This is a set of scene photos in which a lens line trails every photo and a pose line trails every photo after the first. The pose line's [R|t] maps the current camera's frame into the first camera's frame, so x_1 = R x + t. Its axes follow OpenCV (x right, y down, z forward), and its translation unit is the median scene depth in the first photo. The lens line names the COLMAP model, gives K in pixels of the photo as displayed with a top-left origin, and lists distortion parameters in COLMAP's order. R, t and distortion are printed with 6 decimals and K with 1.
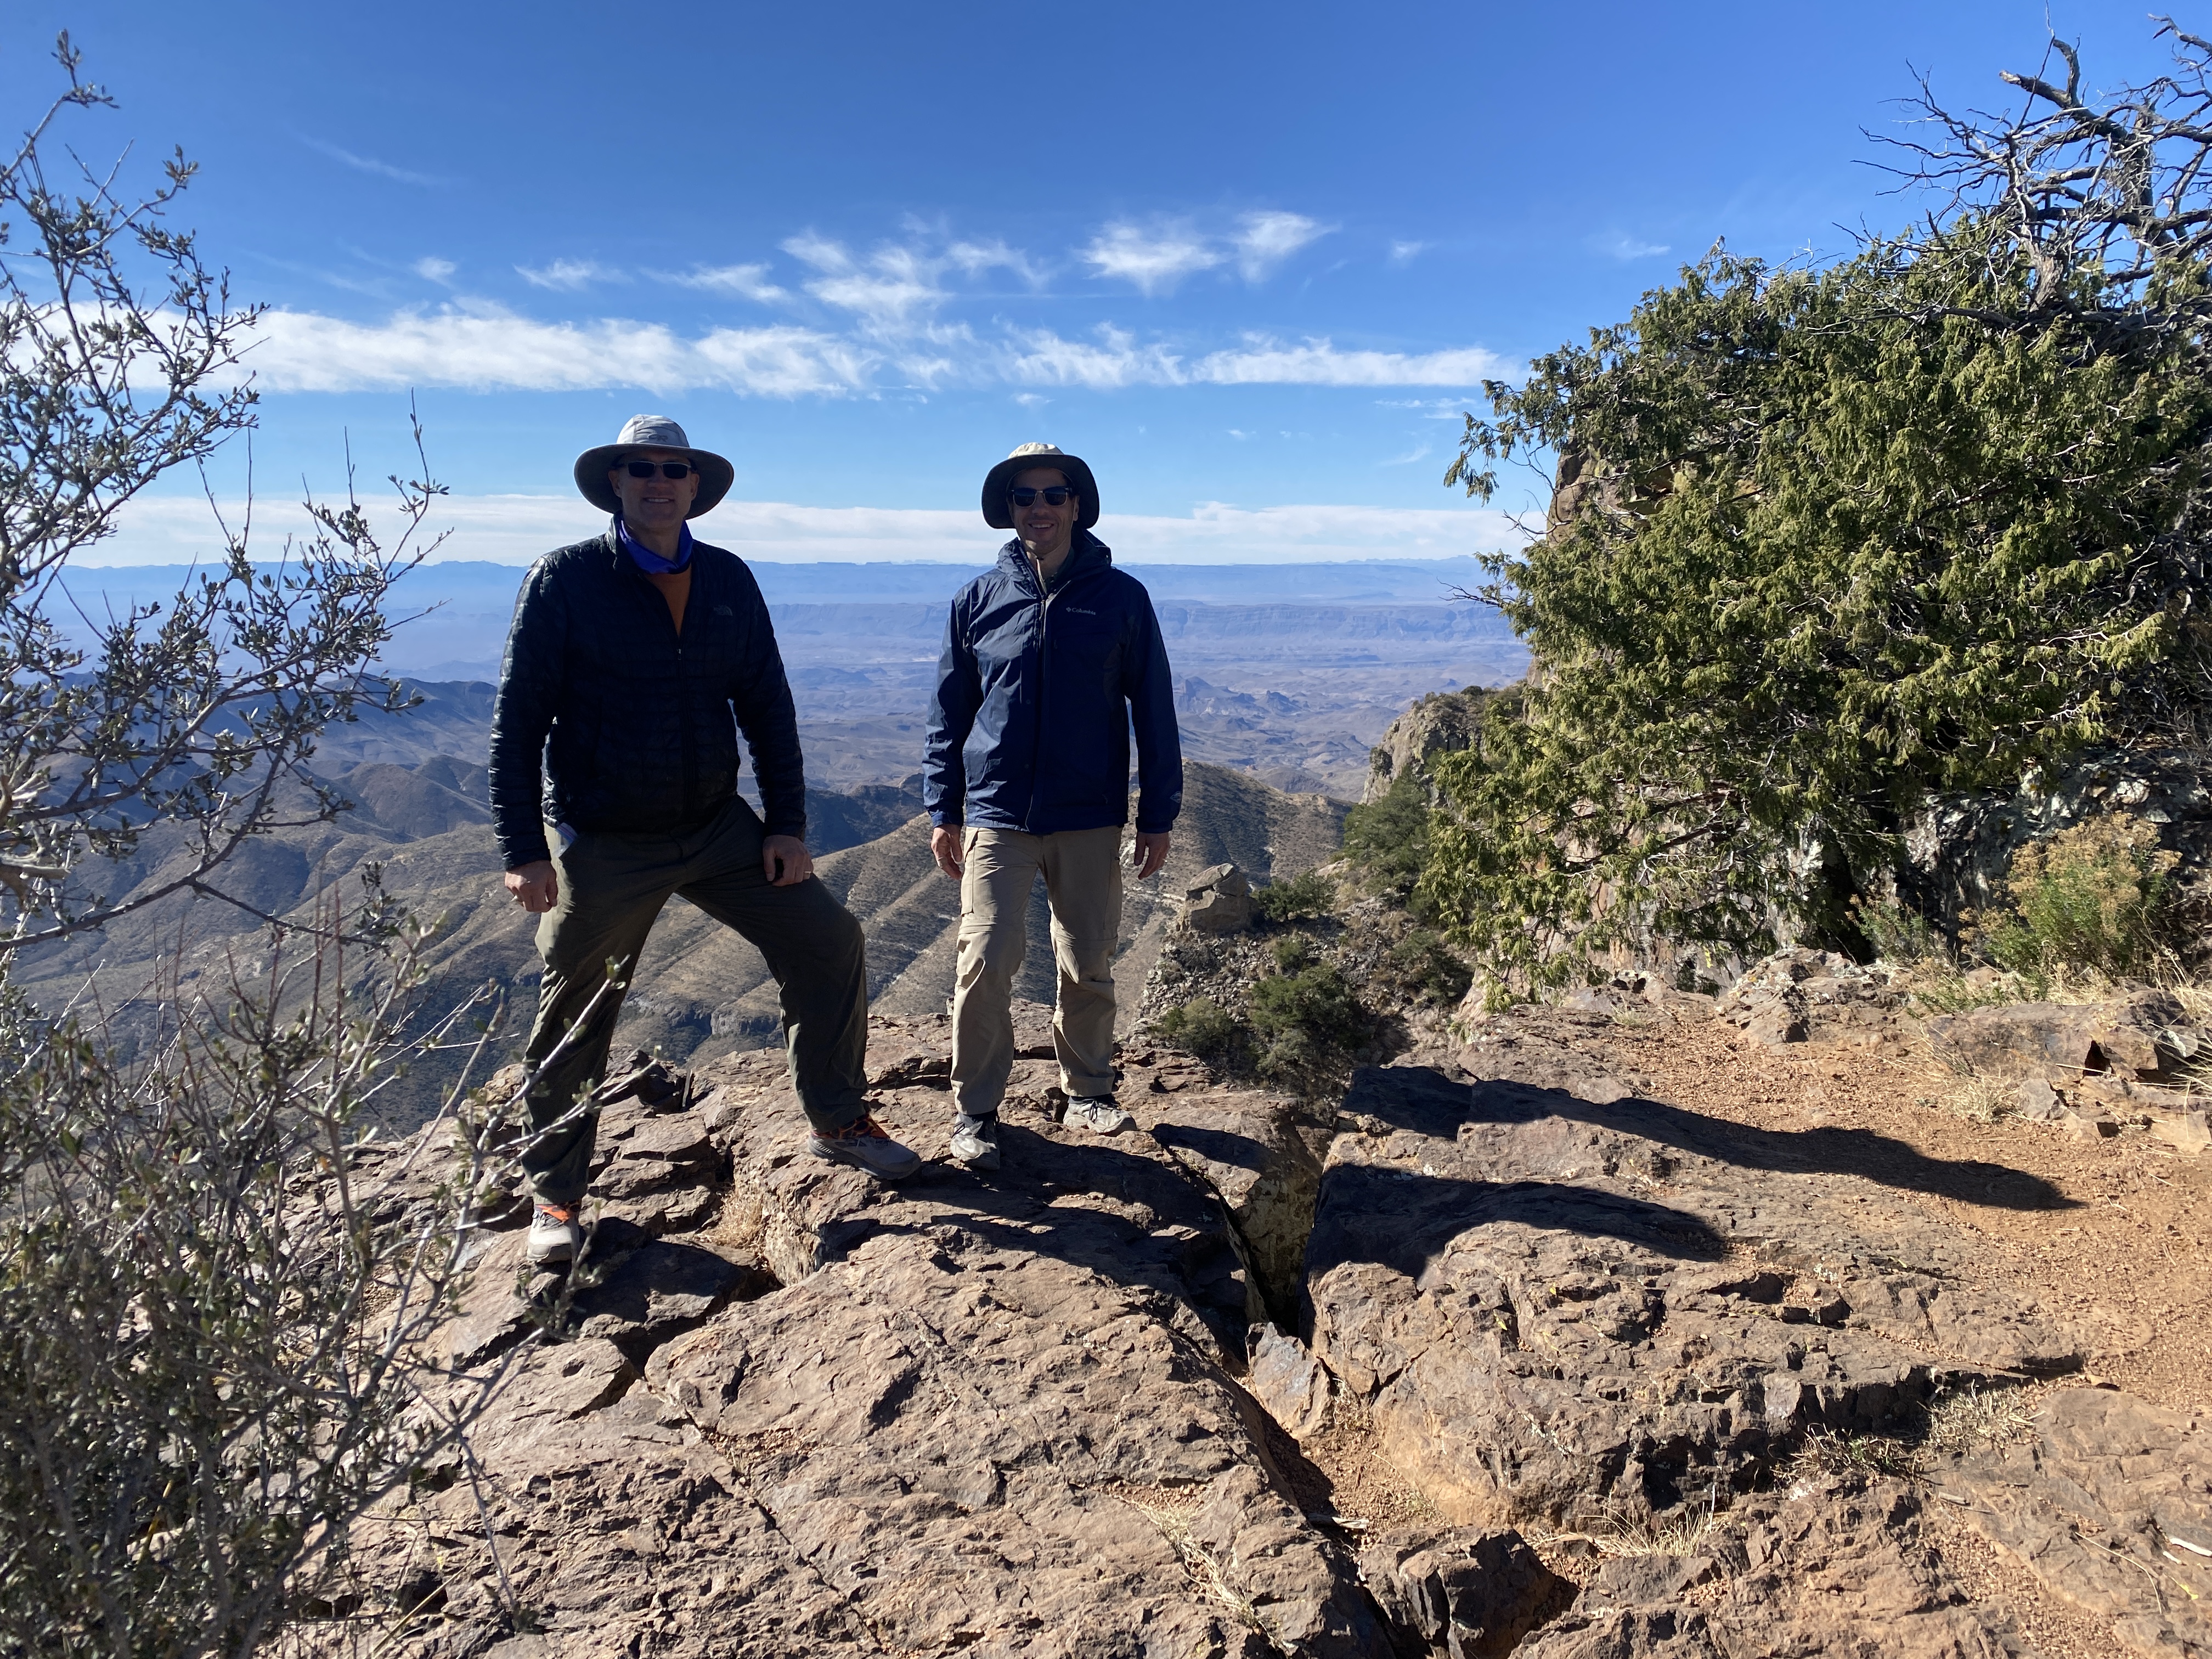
lens RADIAL K [[1696.5, 0, 1118.2], [0, 1696.5, 829.6], [0, 0, 1]] dist [0.045117, -0.051130]
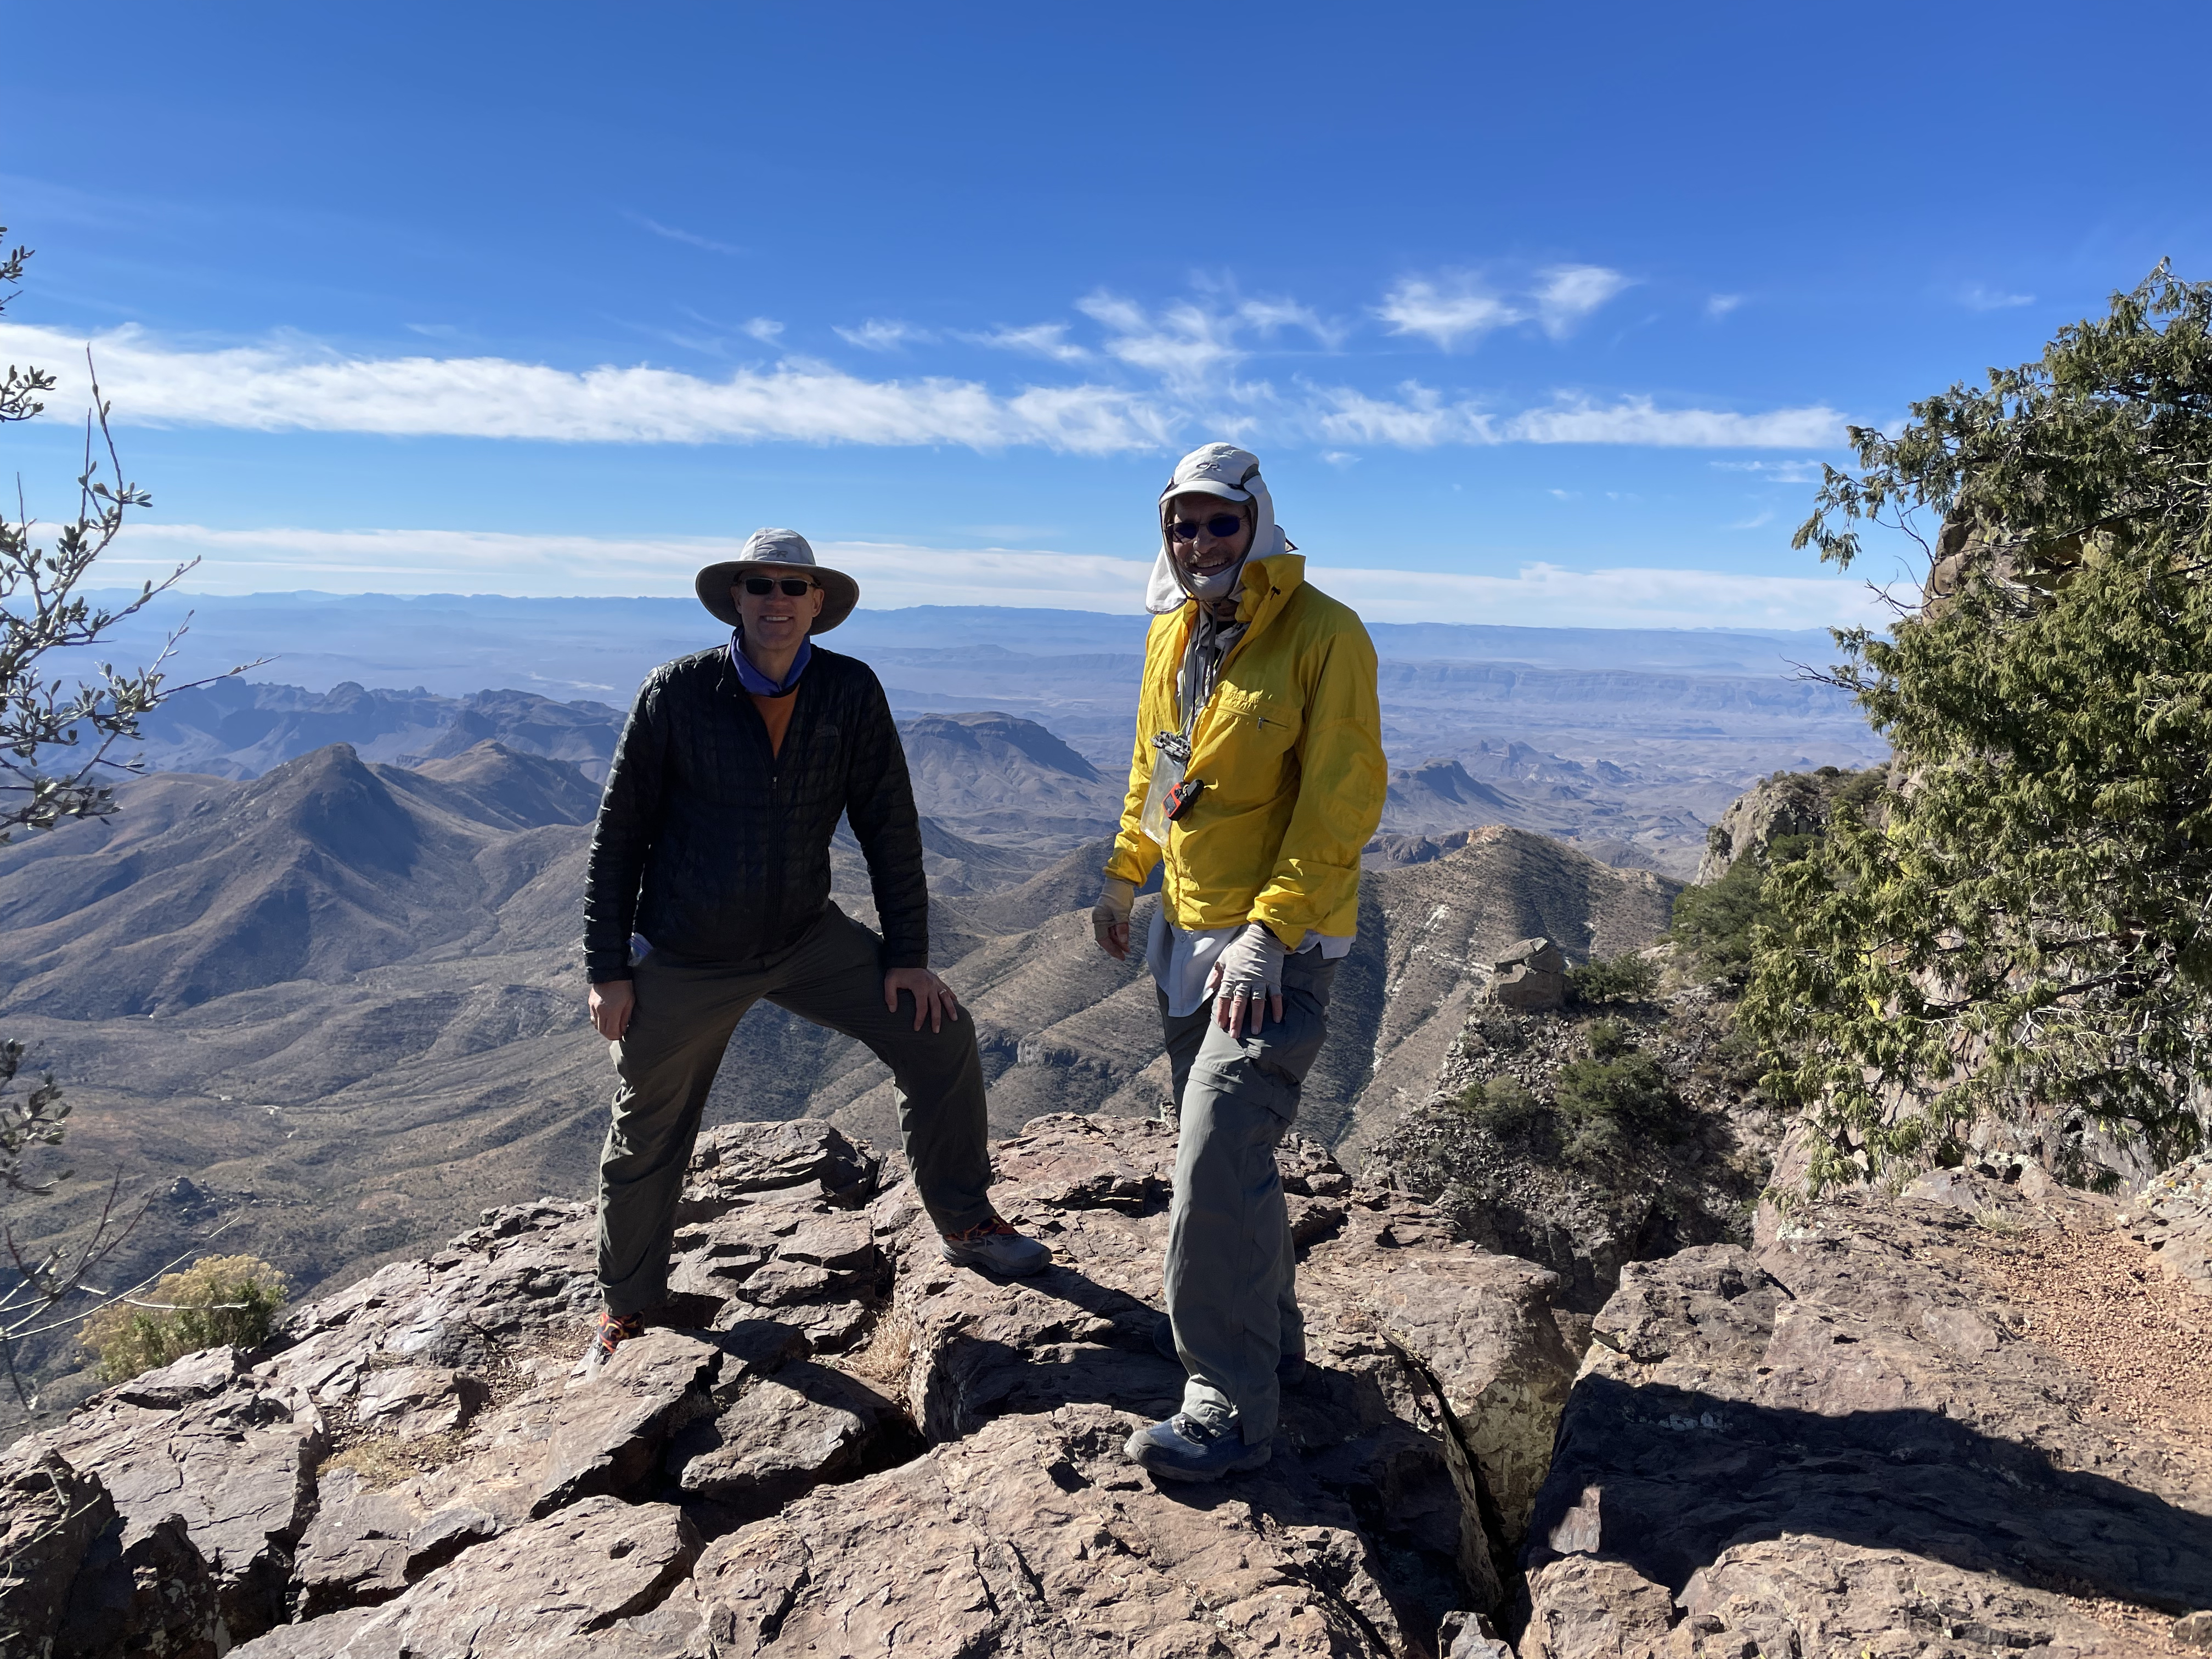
lens RADIAL K [[1670.2, 0, 1086.5], [0, 1670.2, 823.2], [0, 0, 1]] dist [0.092376, -0.120504]
pose [[0.976973, 0.060449, -0.204620, 0.035360], [-0.067236, 0.997388, -0.026376, -0.023472], [0.202491, 0.039527, 0.978486, 0.130287]]
